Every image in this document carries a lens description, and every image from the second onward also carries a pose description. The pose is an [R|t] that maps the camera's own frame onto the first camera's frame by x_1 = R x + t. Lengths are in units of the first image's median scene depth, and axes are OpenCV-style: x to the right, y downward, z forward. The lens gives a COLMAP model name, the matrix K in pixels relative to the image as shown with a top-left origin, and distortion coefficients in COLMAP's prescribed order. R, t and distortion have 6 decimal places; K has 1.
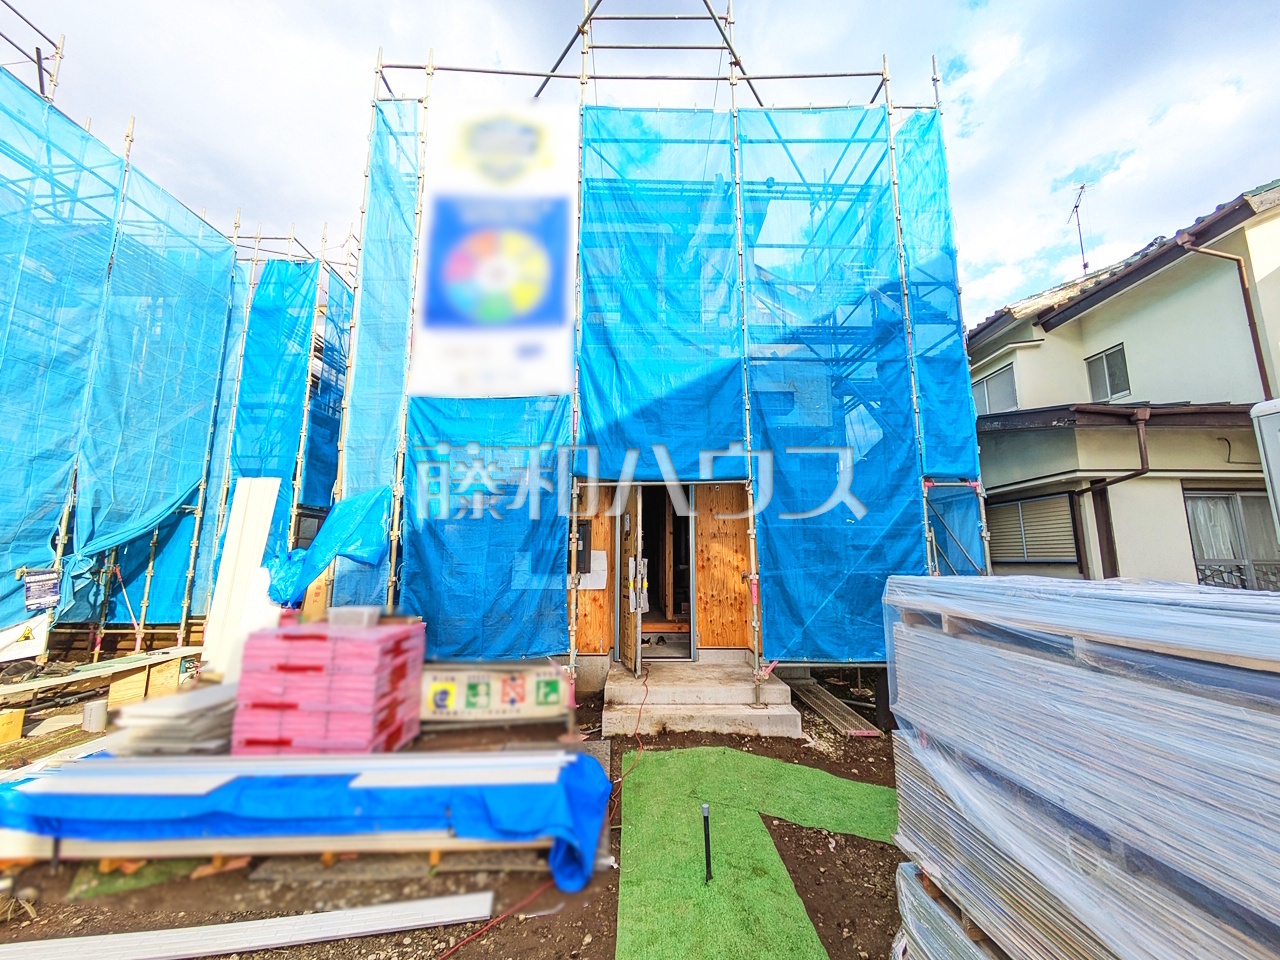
lens RADIAL K [[507.3, 0, 640.0], [0, 507.3, 480.0], [0, 0, 1]] dist [0.002141, 0.000608]
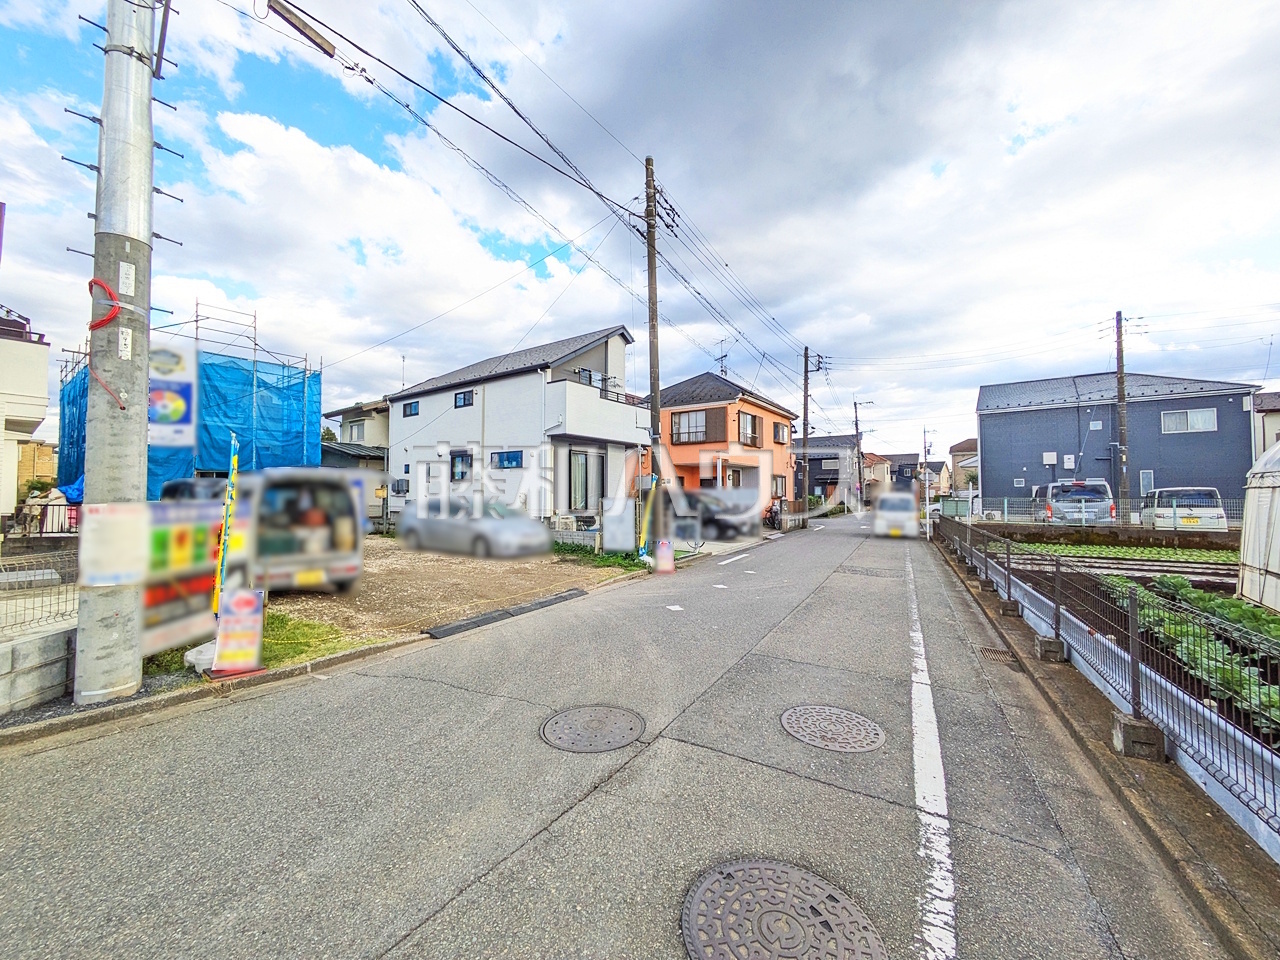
lens RADIAL K [[511.1, 0, 648.3], [0, 511.1, 481.7], [0, 0, 1]] dist [0.001226, 0.000287]
pose [[0.598867, 0.015268, 0.800703, -1.010411], [-0.119272, 0.990368, 0.070322, -0.508711], [-0.791917, -0.137615, 0.594920, -3.373280]]
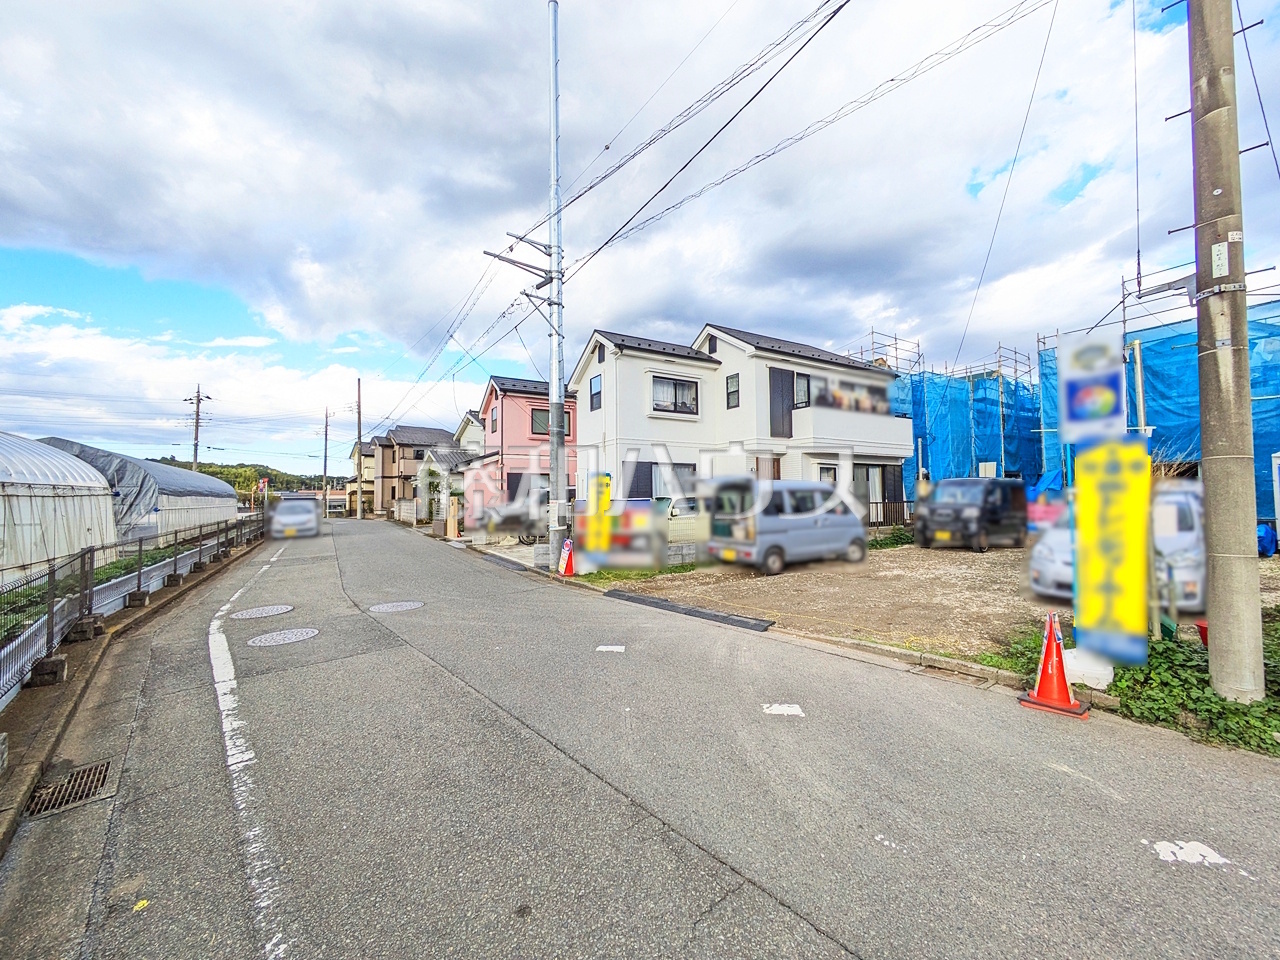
lens RADIAL K [[511.1, 0, 648.3], [0, 511.1, 481.7], [0, 0, 1]] dist [0.001226, 0.000287]
pose [[0.526183, -0.043637, -0.849251, 0.953867], [0.147646, 0.988202, 0.040703, -0.442797], [0.837456, -0.146806, 0.526418, -3.095859]]
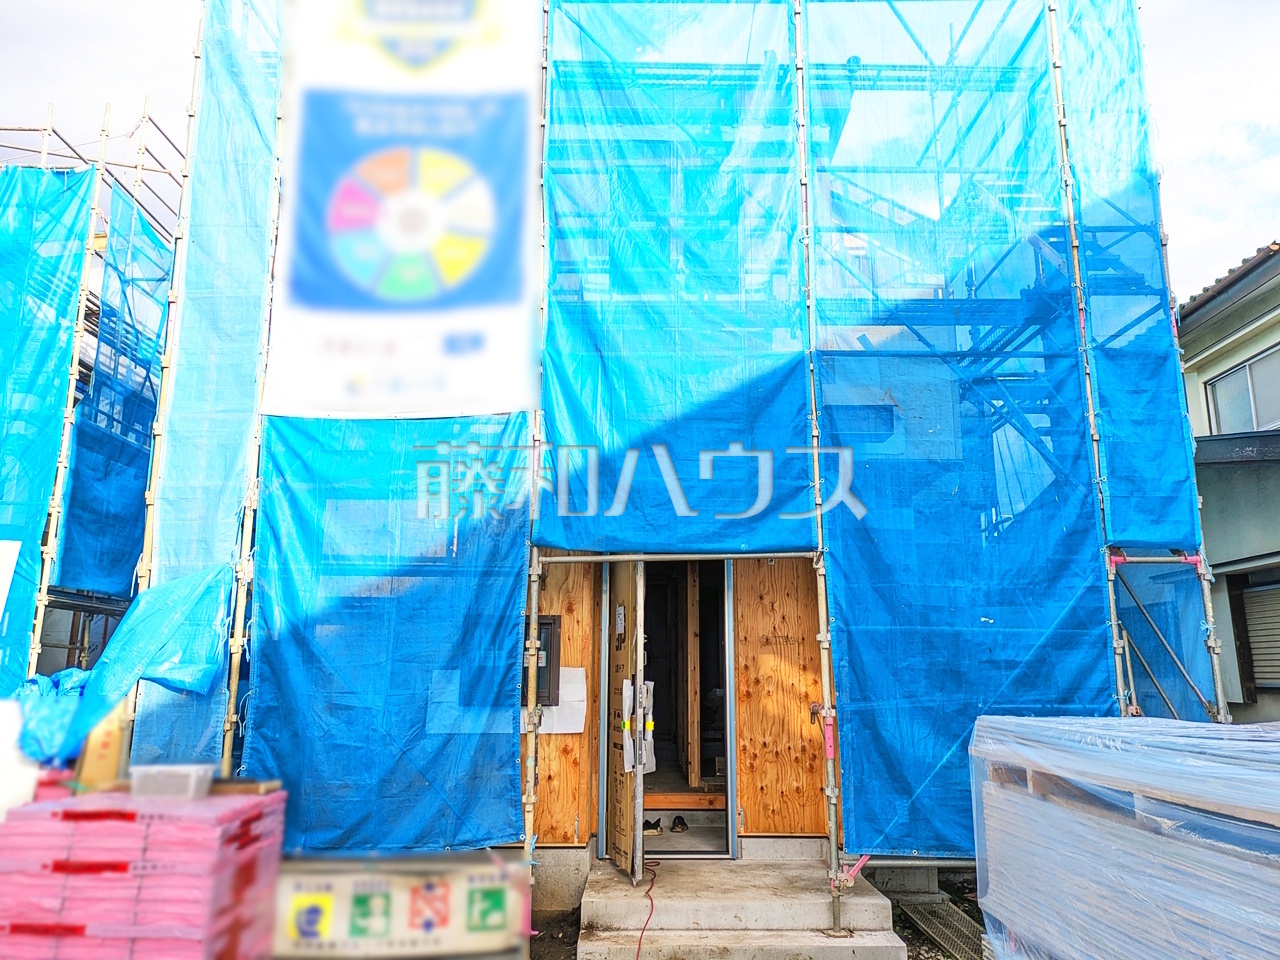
lens RADIAL K [[939.1, 0, 646.3], [0, 939.1, 473.6], [0, 0, 1]] dist [0.061465, -0.048497]
pose [[0.999999, -0.000851, -0.001158, 0.007447], [0.000785, 0.998436, -0.055898, -0.028775], [0.001204, 0.055897, 0.998436, -0.130696]]
